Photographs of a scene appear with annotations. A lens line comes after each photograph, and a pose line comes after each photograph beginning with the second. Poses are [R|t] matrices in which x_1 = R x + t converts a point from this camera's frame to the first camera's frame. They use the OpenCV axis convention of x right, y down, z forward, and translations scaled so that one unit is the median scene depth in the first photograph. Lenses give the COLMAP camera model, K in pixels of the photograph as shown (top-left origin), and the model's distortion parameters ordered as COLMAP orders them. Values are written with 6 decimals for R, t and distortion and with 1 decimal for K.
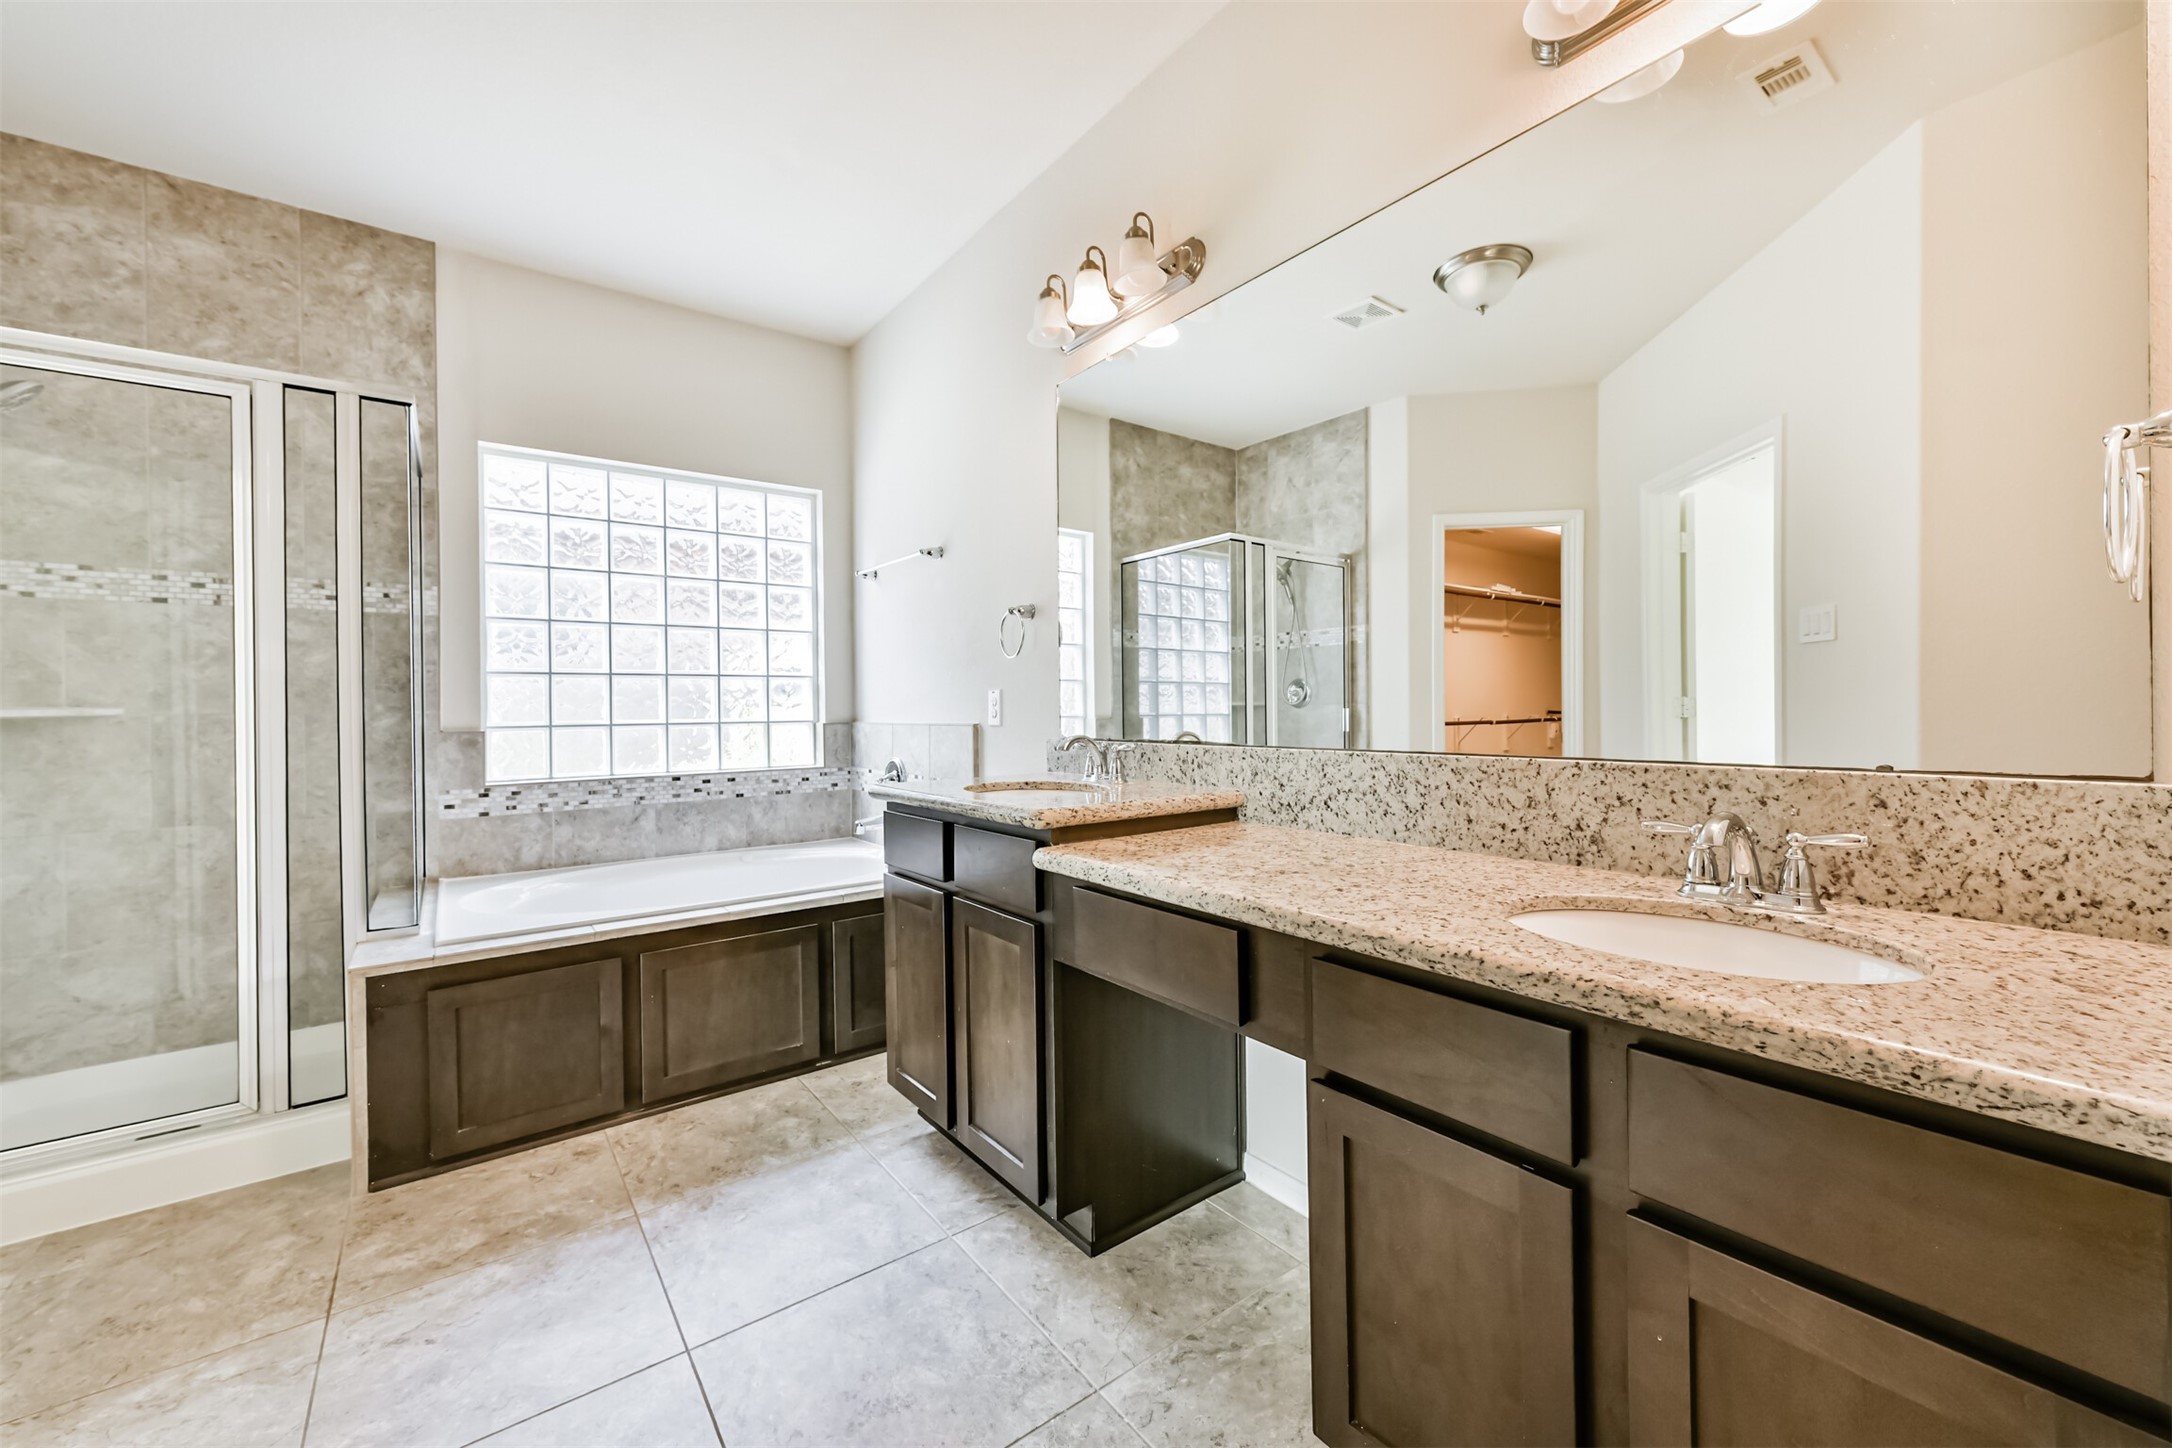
lens RADIAL K [[854.7, 0, 1096.8], [0, 854.7, 707.8], [0, 0, 1]] dist [0.000892, 0.000852]
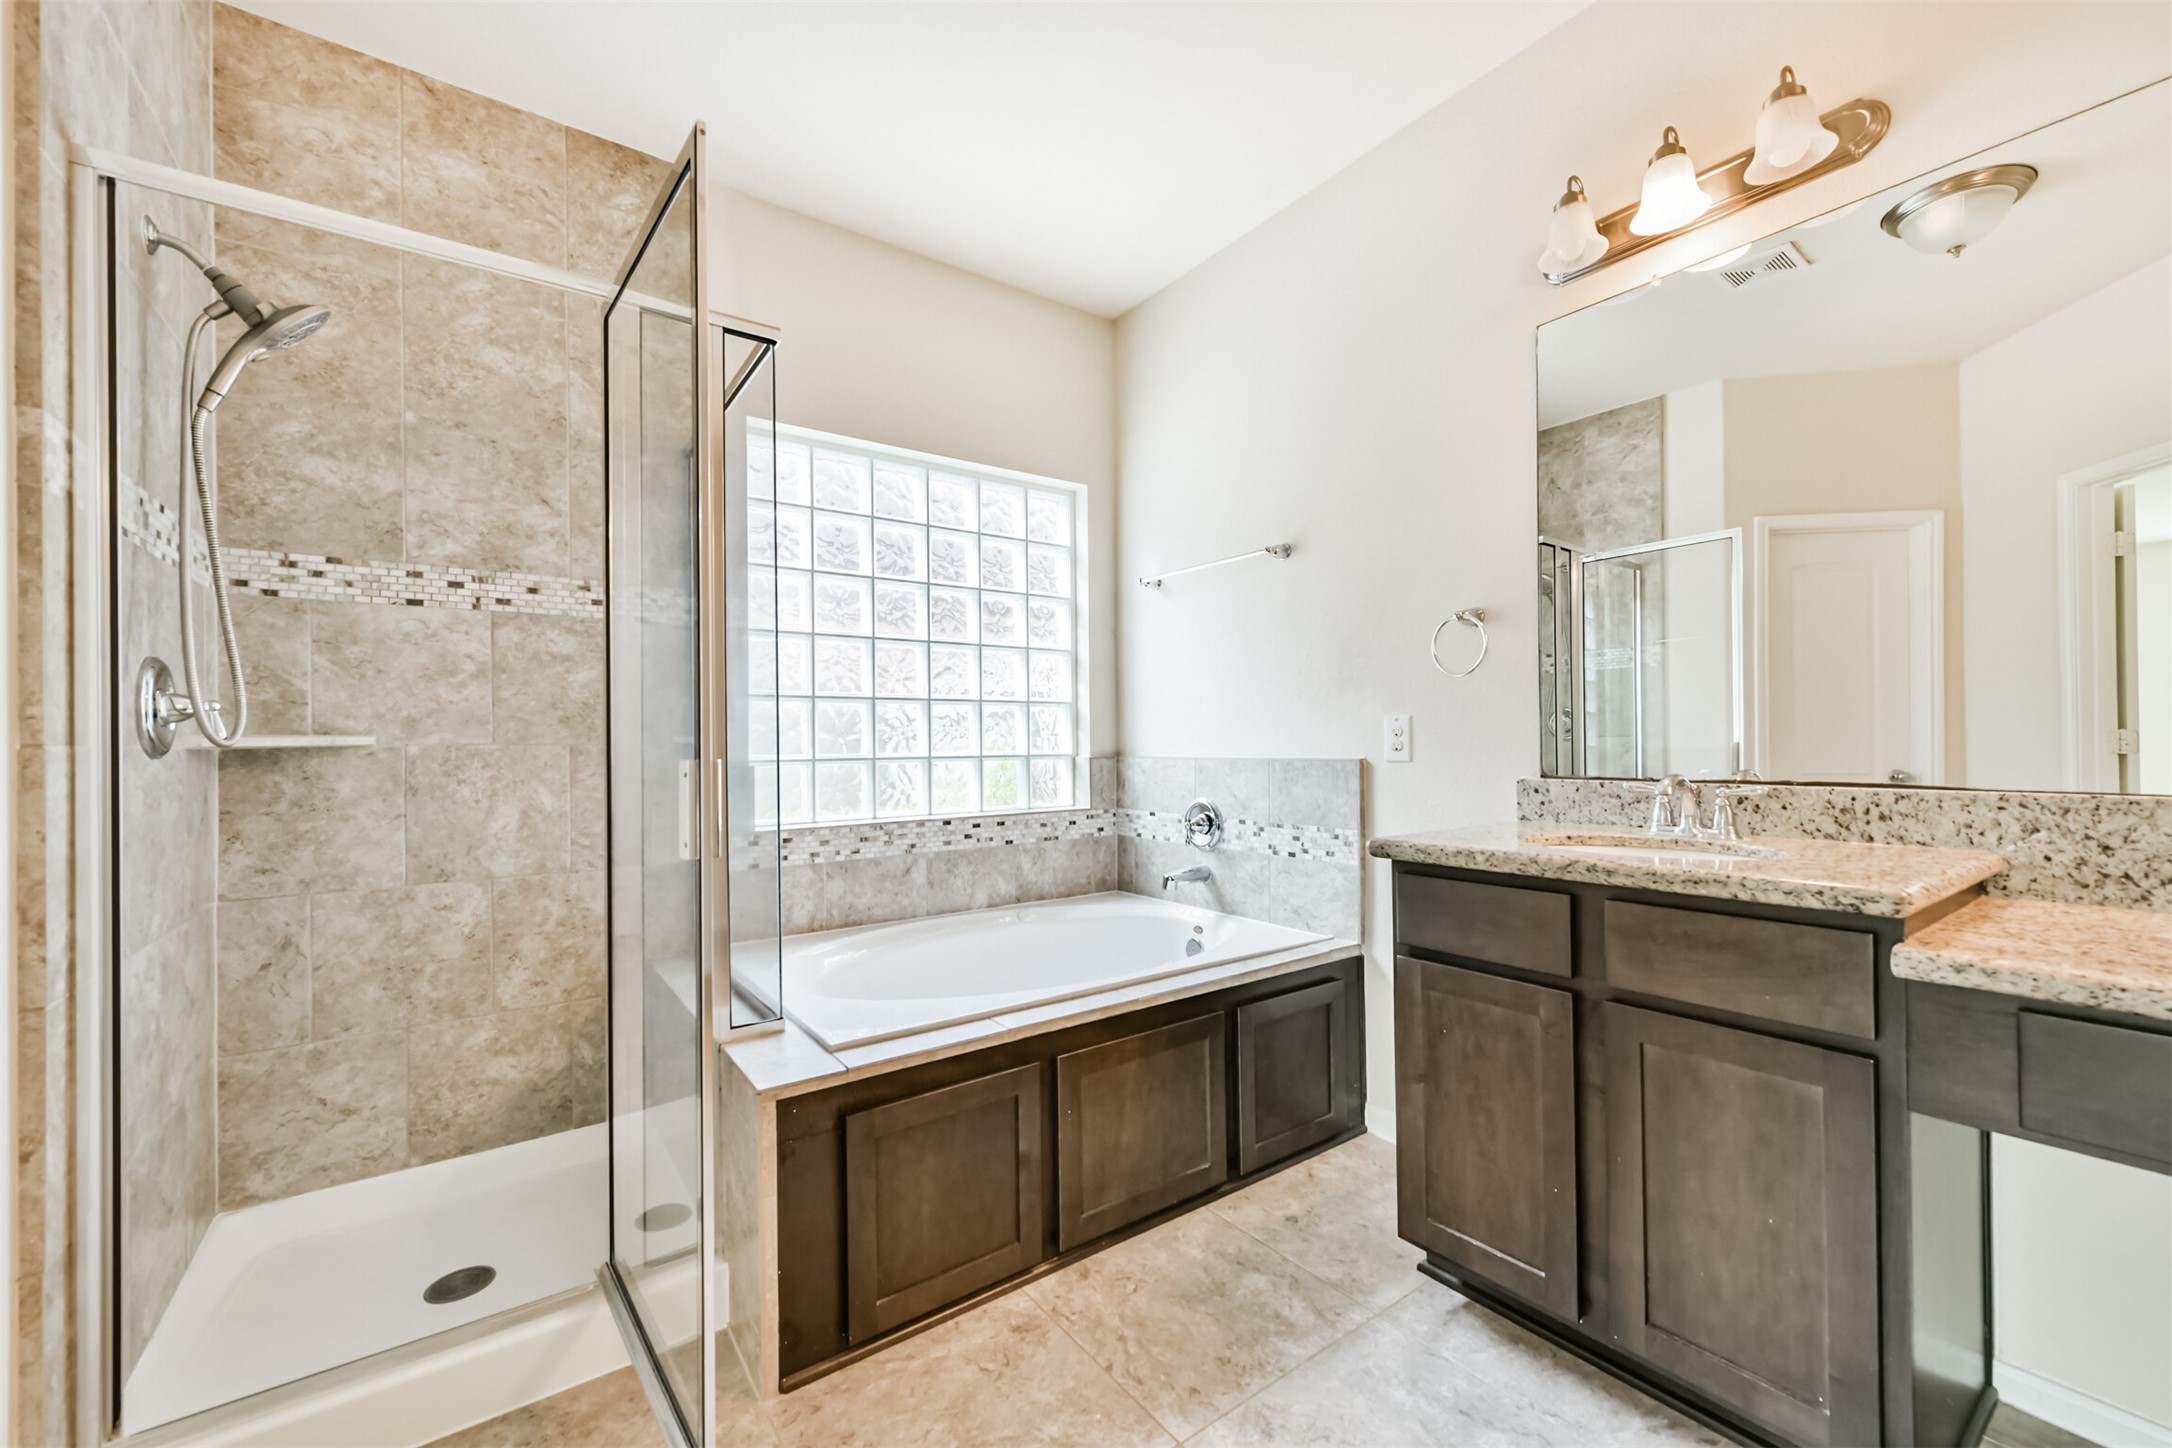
lens RADIAL K [[854.7, 0, 1075.4], [0, 854.7, 739.5], [0, 0, 1]] dist [0.000892, 0.000852]
pose [[0.999787, 0.002143, -0.020547, -0.447746], [-0.002218, 0.999991, -0.003631, 0.004689], [0.020539, 0.003676, 0.999782, 0.205690]]
